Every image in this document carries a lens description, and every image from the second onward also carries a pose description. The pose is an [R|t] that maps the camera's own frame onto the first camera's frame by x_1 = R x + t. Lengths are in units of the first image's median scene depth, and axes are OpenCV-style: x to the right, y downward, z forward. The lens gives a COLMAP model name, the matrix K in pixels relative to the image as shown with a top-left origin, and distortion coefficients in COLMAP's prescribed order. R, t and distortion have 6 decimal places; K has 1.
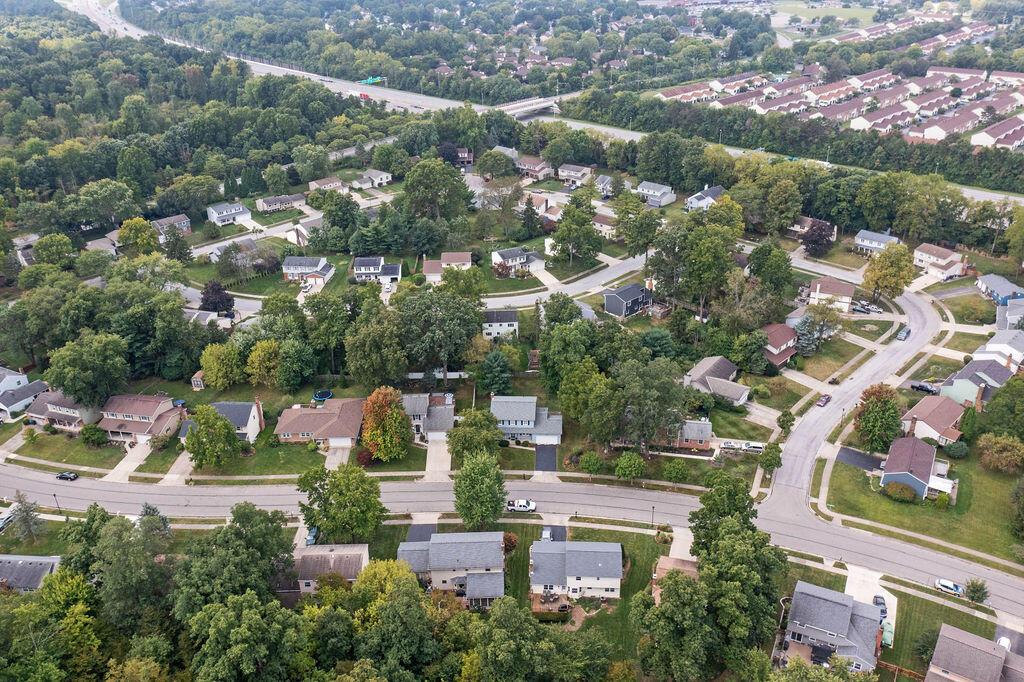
lens RADIAL K [[802.5, 0, 512.0], [0, 802.5, 341.0], [0, 0, 1]] dist [0.001396, -0.004283]
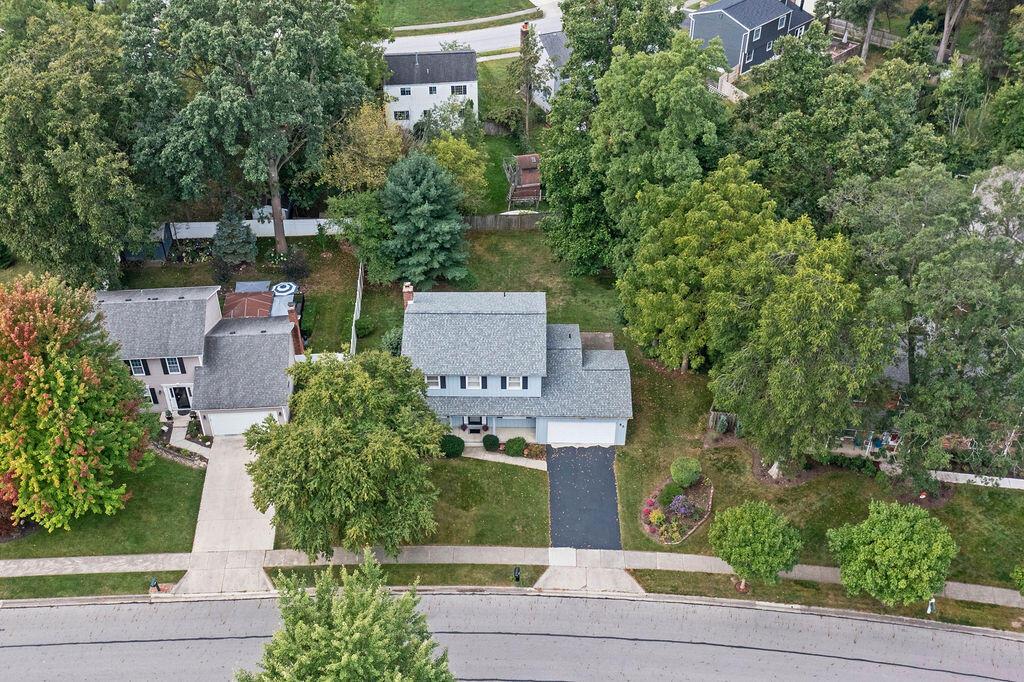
lens RADIAL K [[841.2, 0, 487.1], [0, 841.2, 366.9], [0, 0, 1]] dist [0.003768, 0.001156]
pose [[0.999264, -0.021428, 0.031807, -0.004072], [0.013807, 0.974746, 0.222891, 0.022186], [-0.035780, -0.222288, 0.974324, 0.660610]]
